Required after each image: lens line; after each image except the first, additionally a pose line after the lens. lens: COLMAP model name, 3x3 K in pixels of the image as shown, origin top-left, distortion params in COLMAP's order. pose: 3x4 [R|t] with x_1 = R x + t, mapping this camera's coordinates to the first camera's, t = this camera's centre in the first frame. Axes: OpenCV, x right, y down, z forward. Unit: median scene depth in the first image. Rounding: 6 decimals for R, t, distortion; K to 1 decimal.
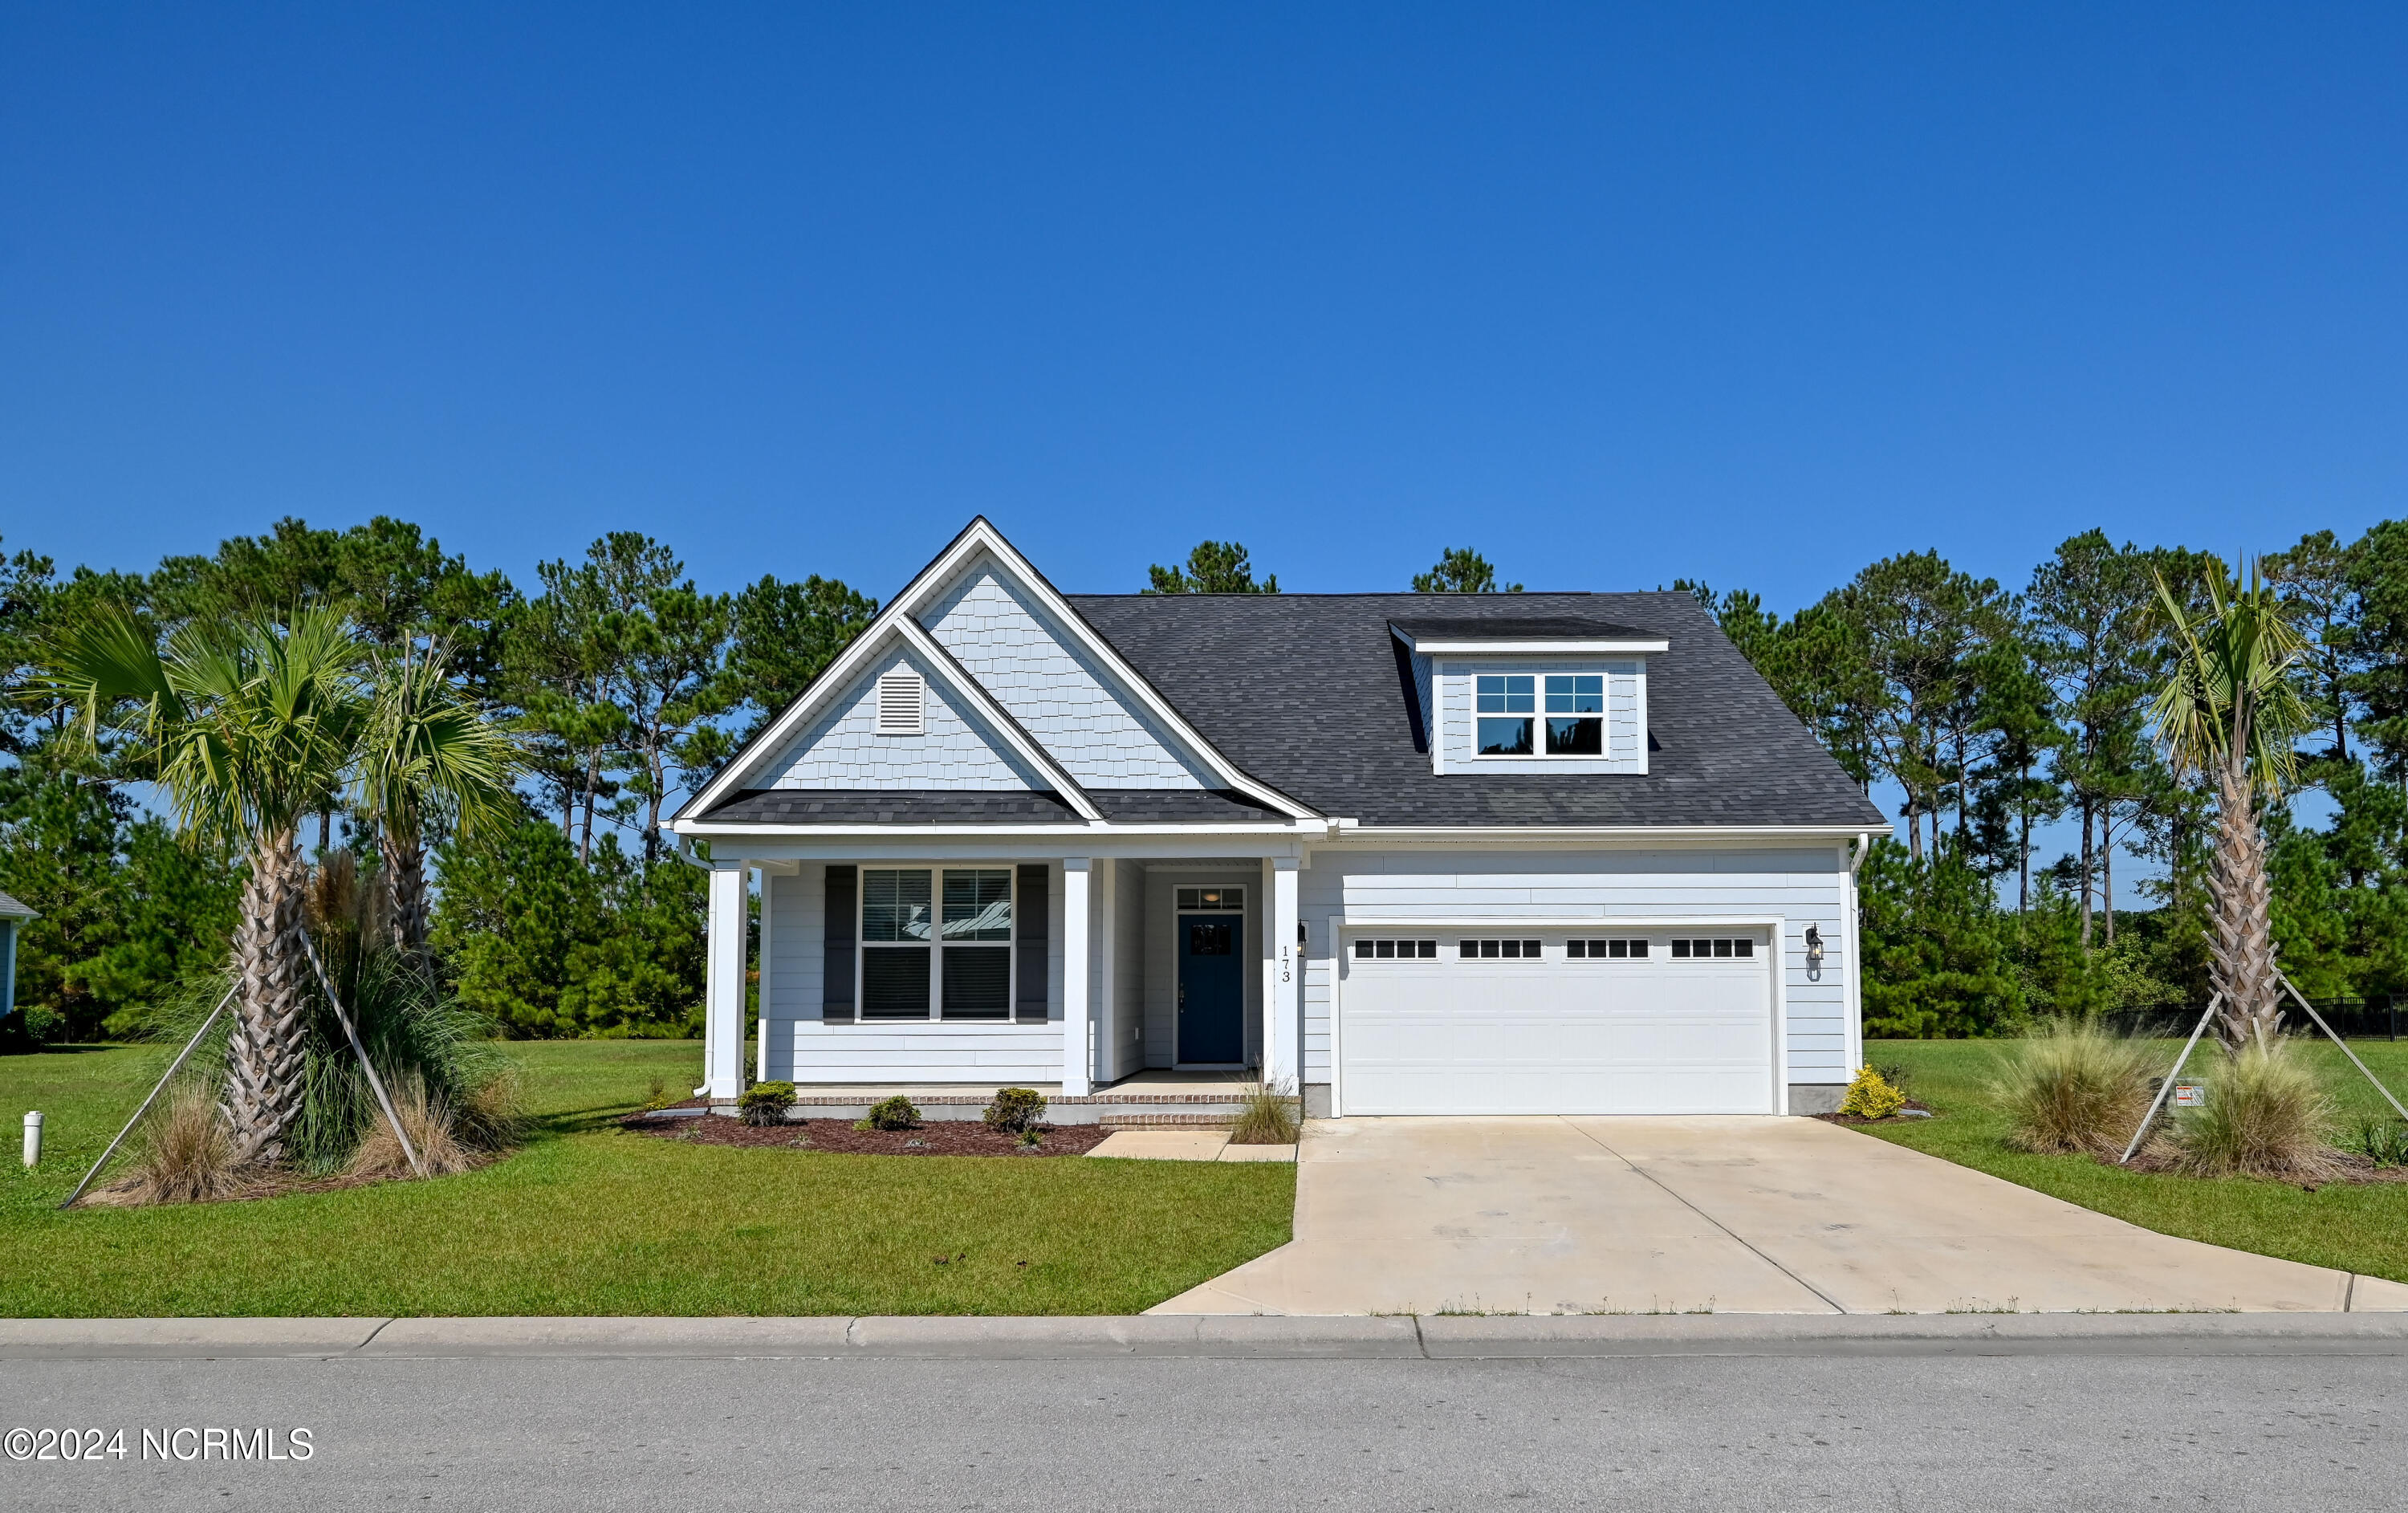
lens RADIAL K [[1468.9, 0, 1270.4], [0, 1468.9, 851.4], [0, 0, 1]] dist [-0.000772, -0.000127]
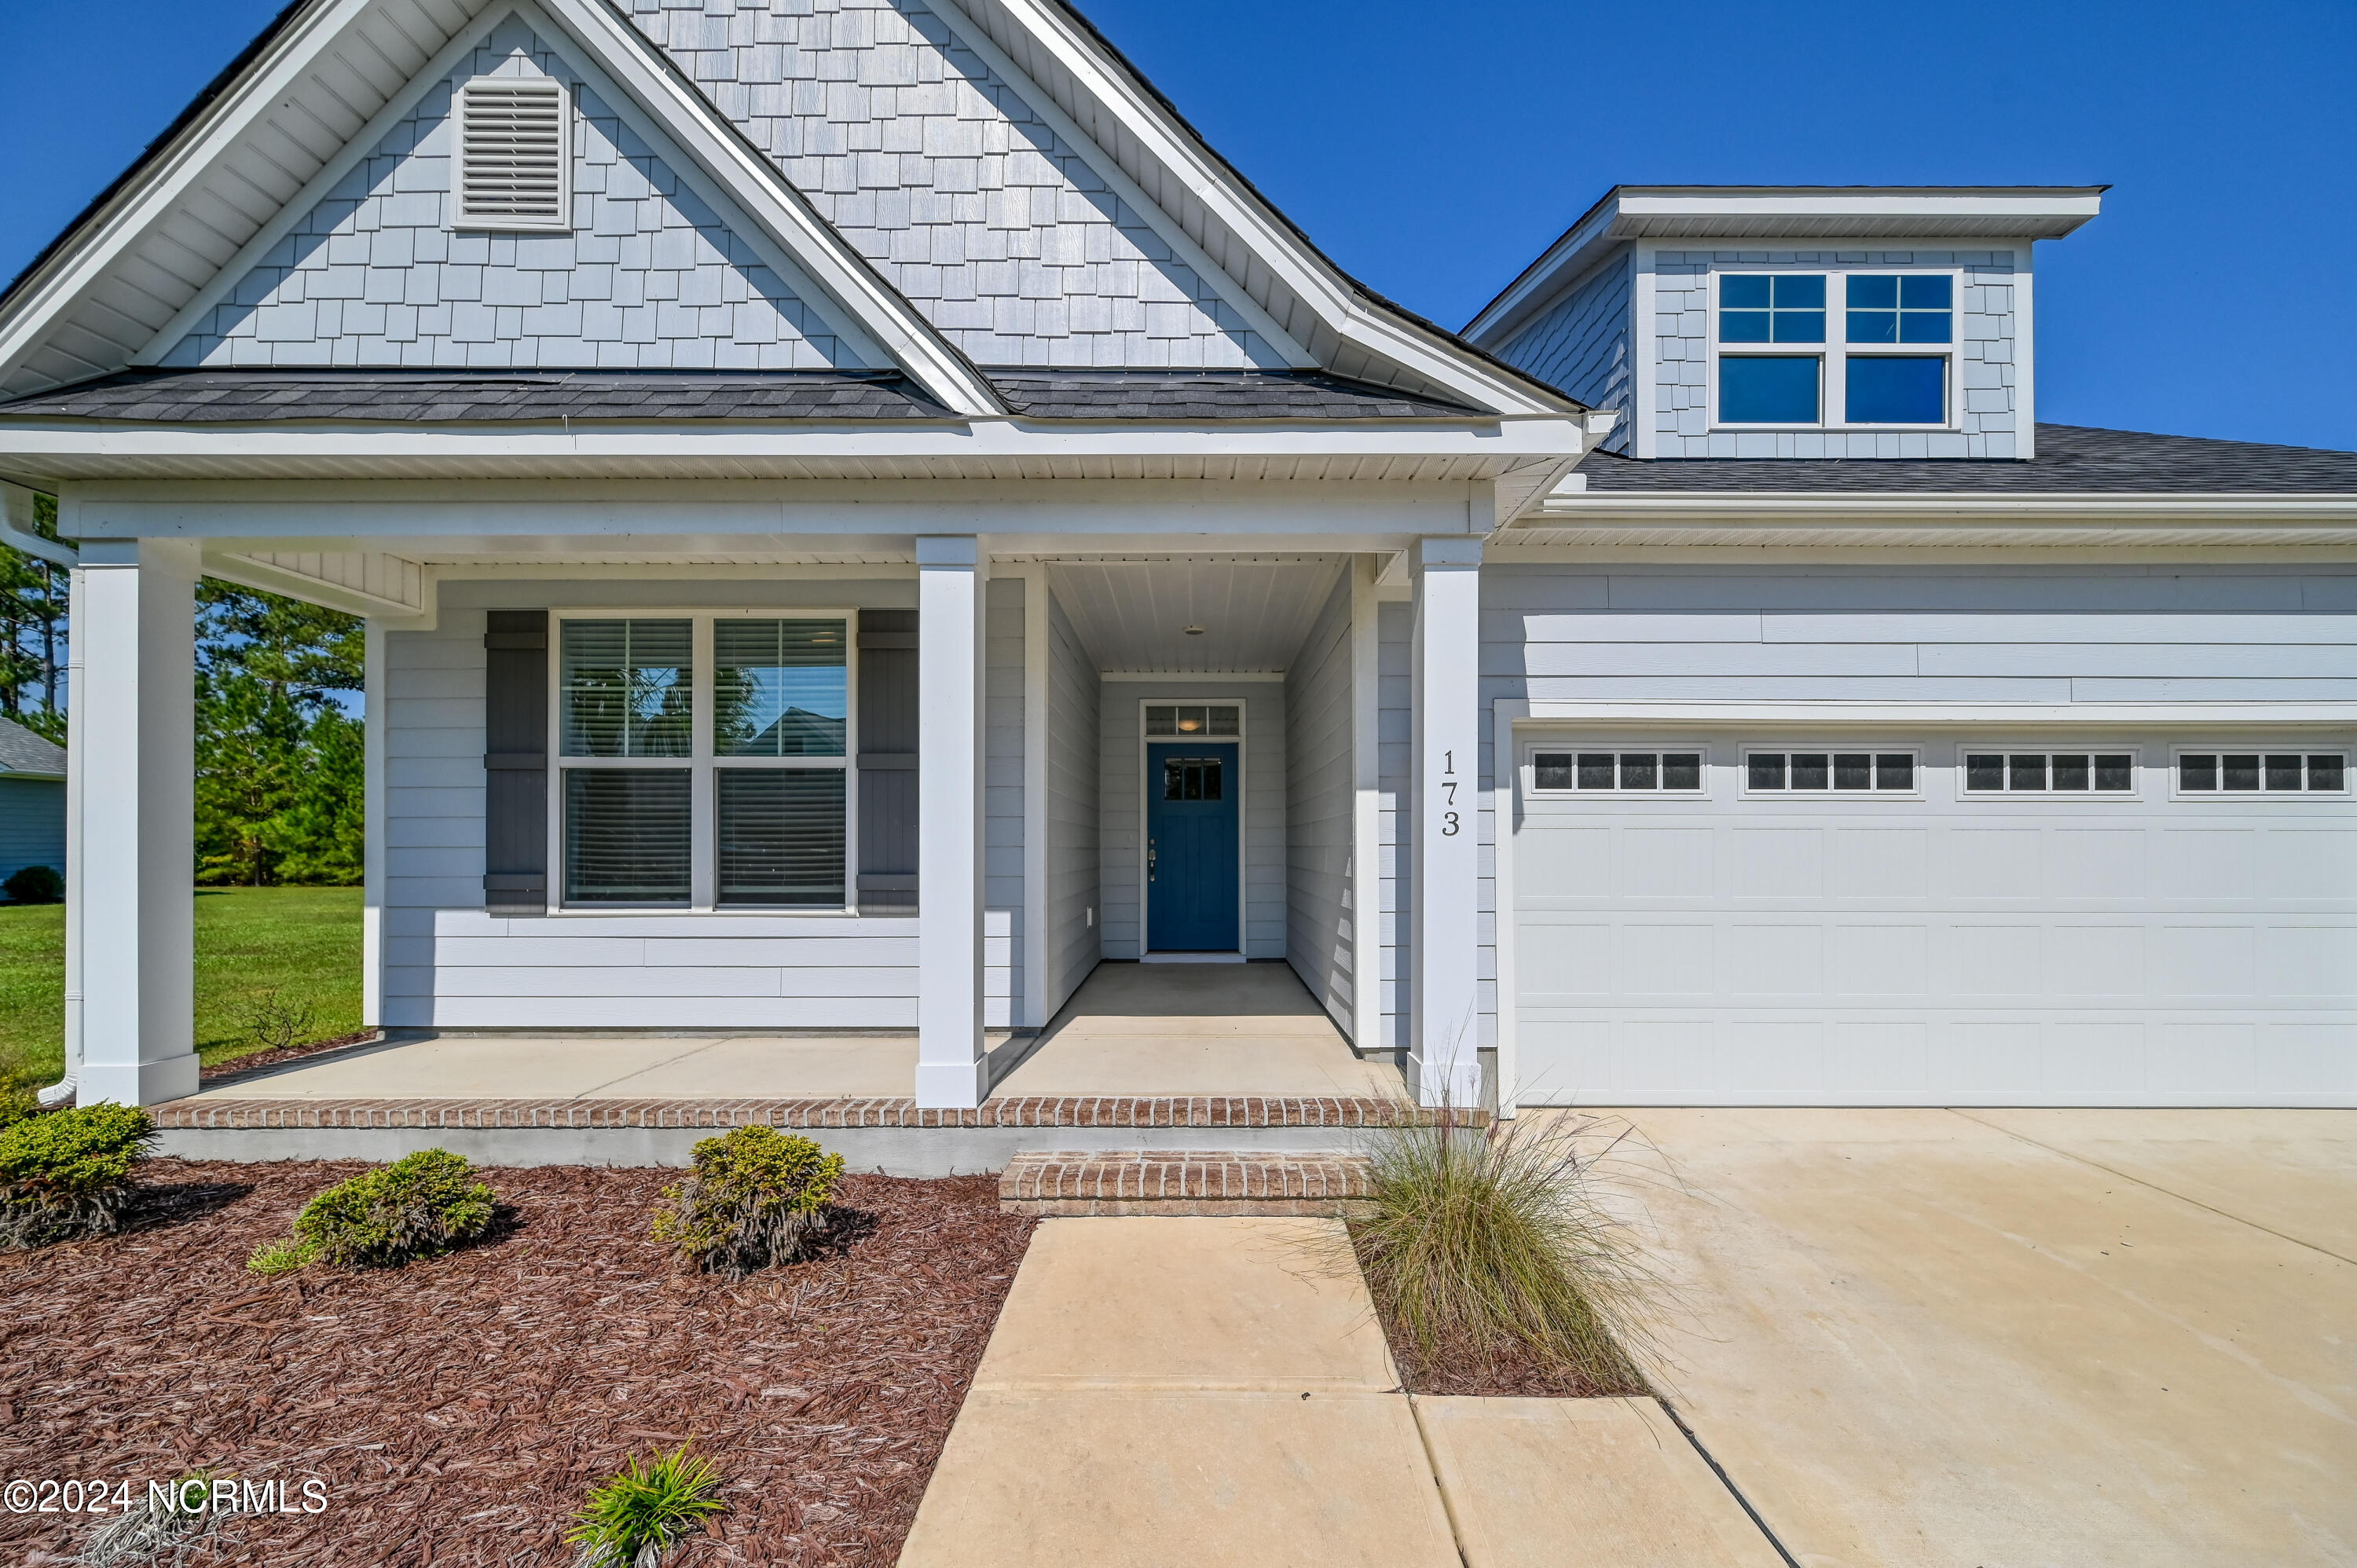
lens RADIAL K [[929.1, 0, 1182.6], [0, 929.1, 824.2], [0, 0, 1]] dist [-0.002832, -0.000205]
pose [[0.999881, 0.003185, 0.015094, -0.065037], [-0.004251, 0.997462, 0.071072, 0.062500], [-0.014830, -0.071128, 0.997357, 0.688674]]
